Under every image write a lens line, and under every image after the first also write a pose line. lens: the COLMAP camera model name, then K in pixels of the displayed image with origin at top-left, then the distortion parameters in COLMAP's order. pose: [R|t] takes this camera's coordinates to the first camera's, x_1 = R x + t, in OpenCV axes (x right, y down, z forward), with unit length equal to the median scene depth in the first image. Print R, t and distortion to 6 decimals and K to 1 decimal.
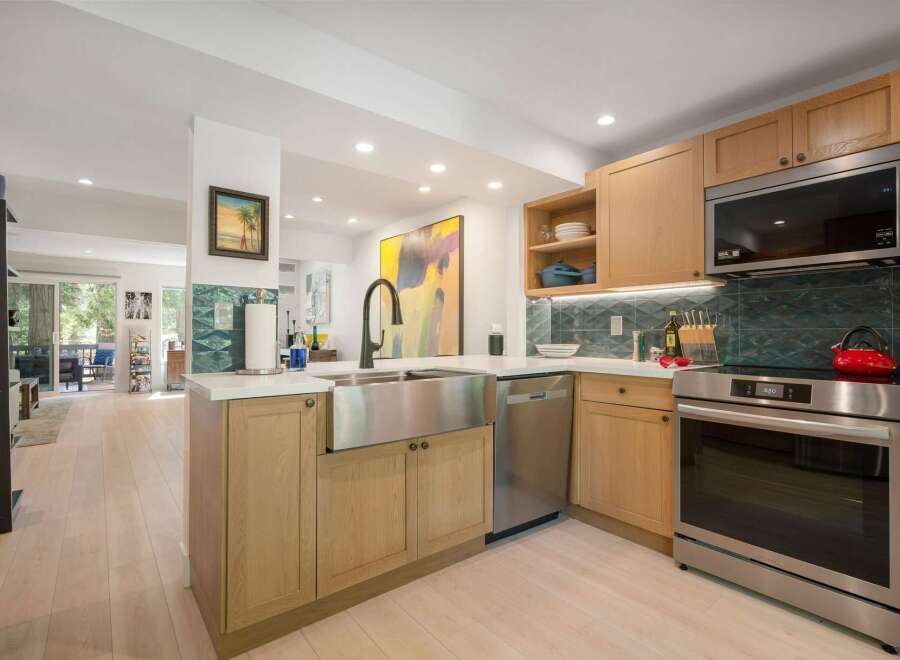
lens RADIAL K [[445.5, 0, 447.6], [0, 445.5, 324.7], [0, 0, 1]] dist [-0.004352, -0.000084]
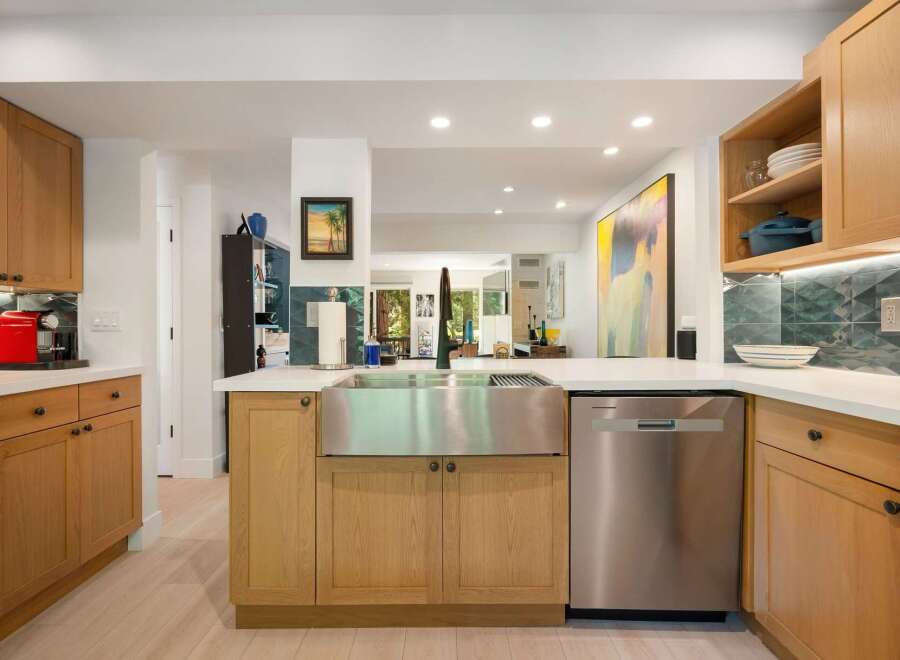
lens RADIAL K [[445.5, 0, 447.6], [0, 445.5, 324.7], [0, 0, 1]] dist [-0.004352, -0.000084]
pose [[0.782032, -0.007343, -0.623195, 0.281299], [0.015337, 0.999855, 0.007465, 0.002081], [0.623050, -0.015396, 0.782031, 0.224789]]
